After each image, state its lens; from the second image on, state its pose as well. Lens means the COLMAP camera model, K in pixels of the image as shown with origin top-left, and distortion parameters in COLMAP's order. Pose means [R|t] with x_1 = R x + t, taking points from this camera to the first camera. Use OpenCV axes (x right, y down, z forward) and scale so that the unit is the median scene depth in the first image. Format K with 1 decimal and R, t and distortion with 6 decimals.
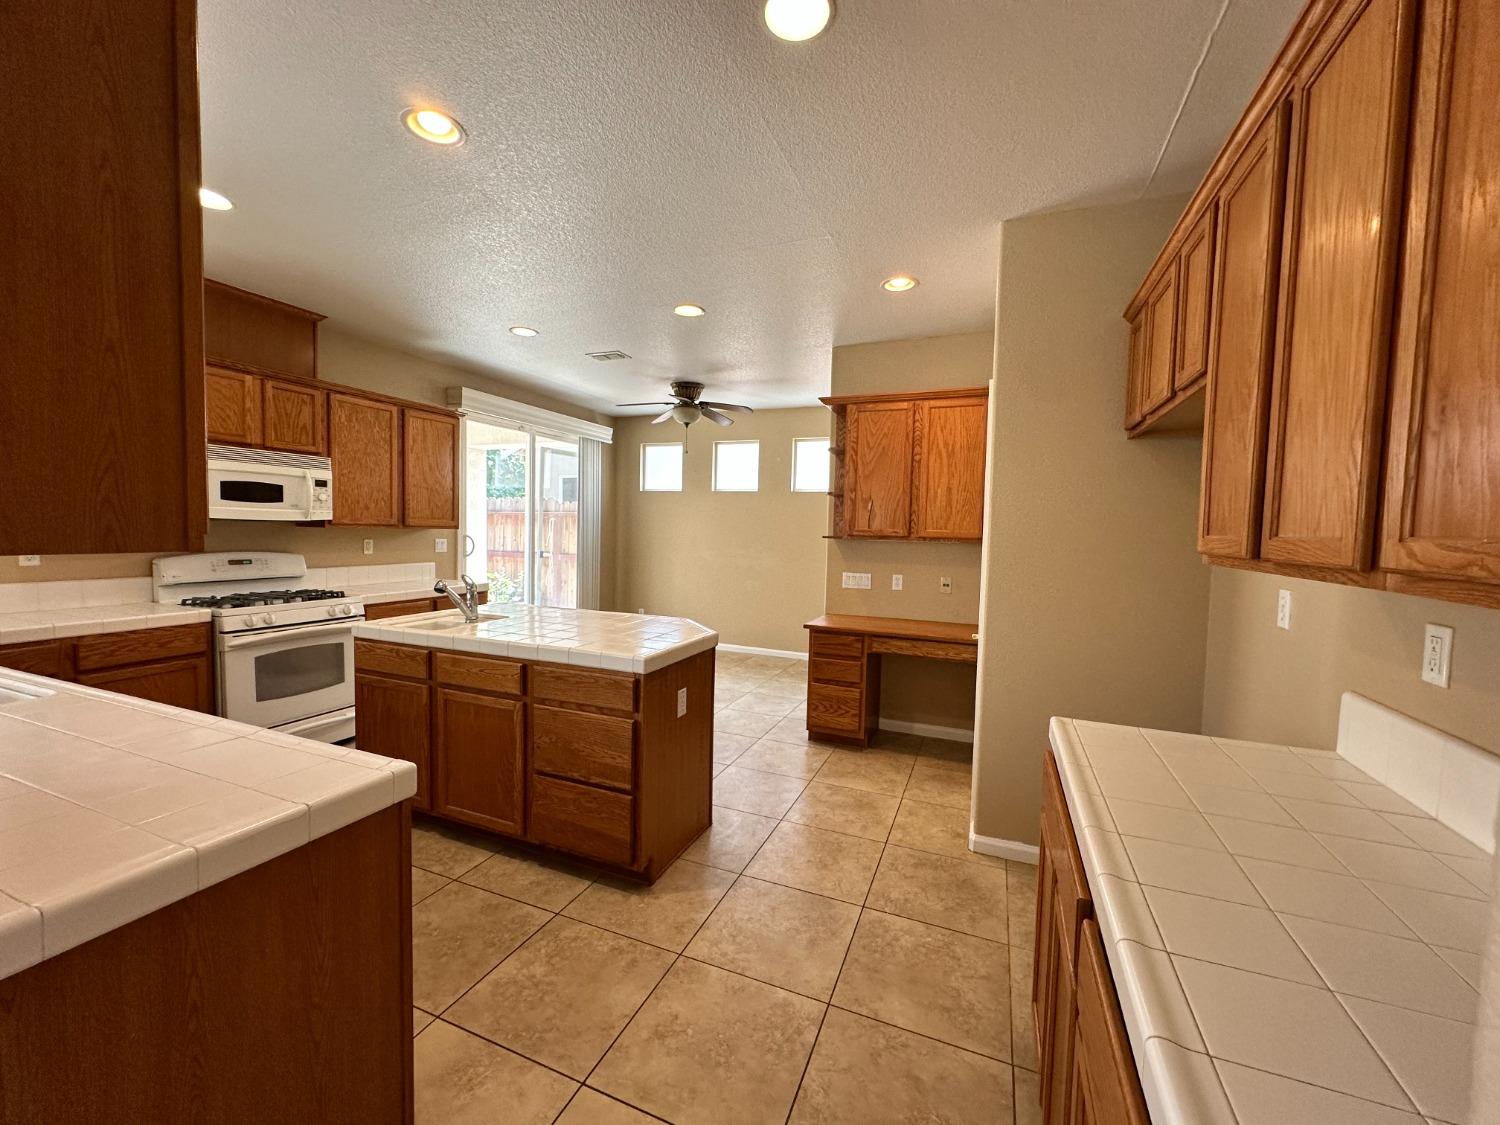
lens RADIAL K [[600.3, 0, 750.1], [0, 600.3, 559.1], [0, 0, 1]] dist [-0.002120, 0.000421]
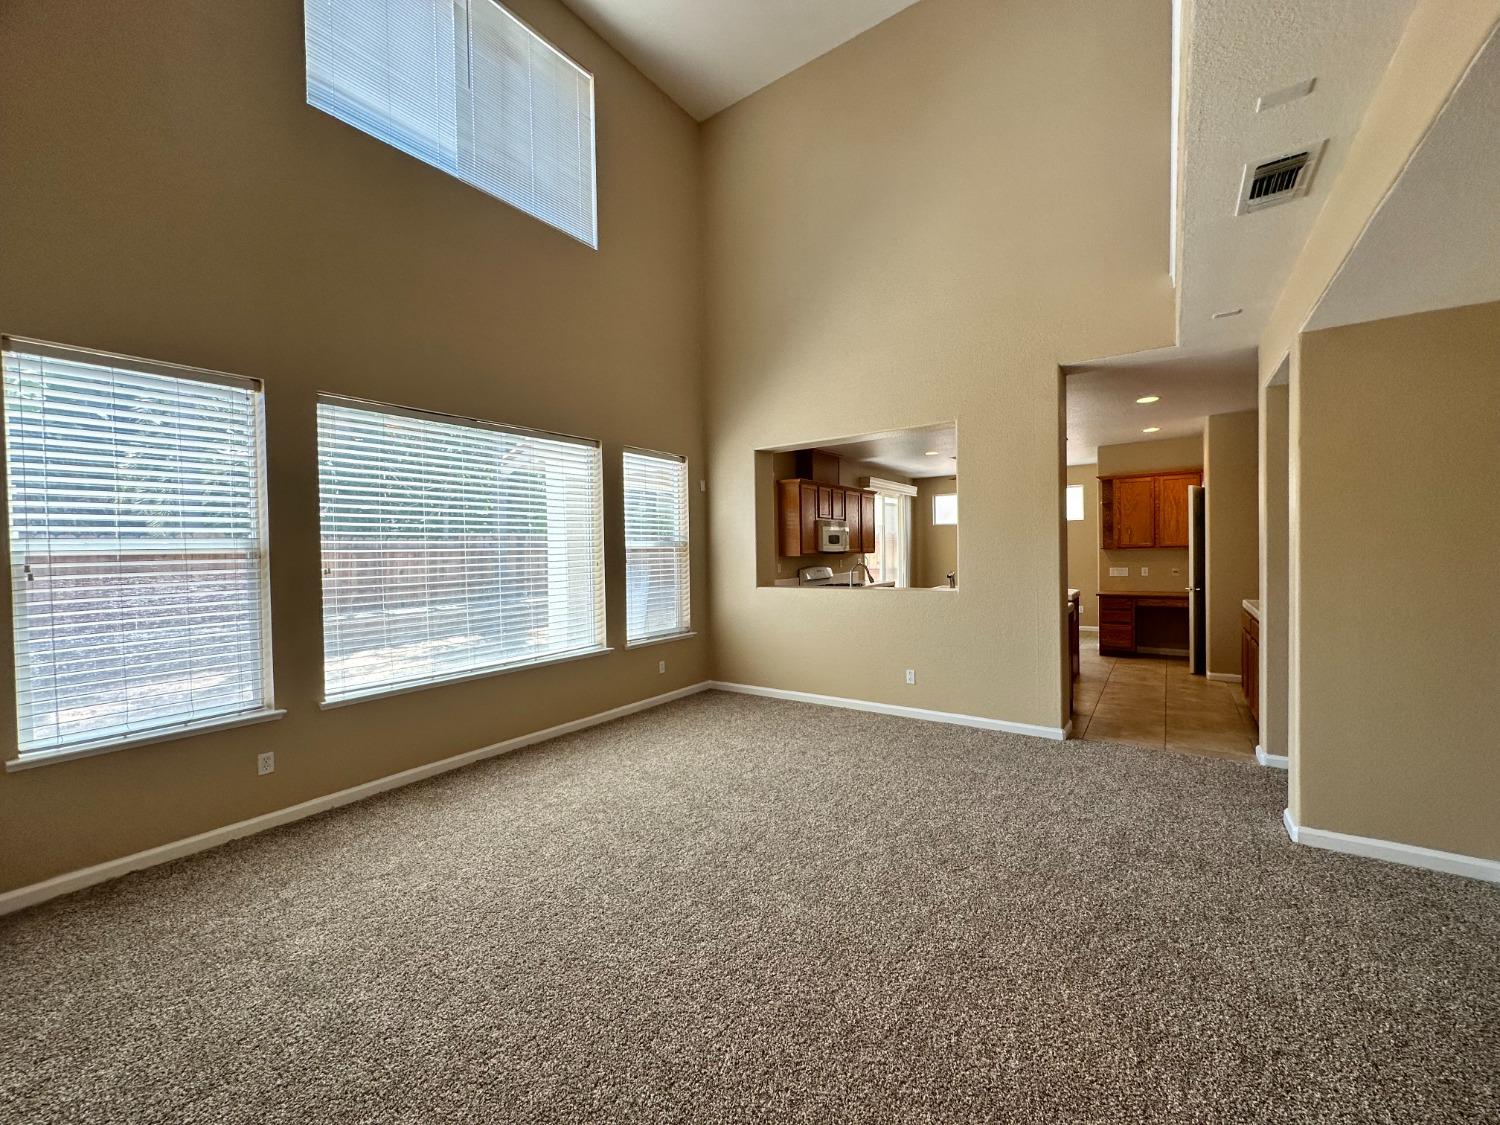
lens RADIAL K [[600.3, 0, 750.1], [0, 600.3, 559.1], [0, 0, 1]] dist [-0.002120, 0.000421]
pose [[0.975578, -0.039239, -0.216122, -0.573778], [0.031830, 0.998784, -0.037654, 0.033434], [0.217337, 0.029855, 0.975640, -1.133267]]
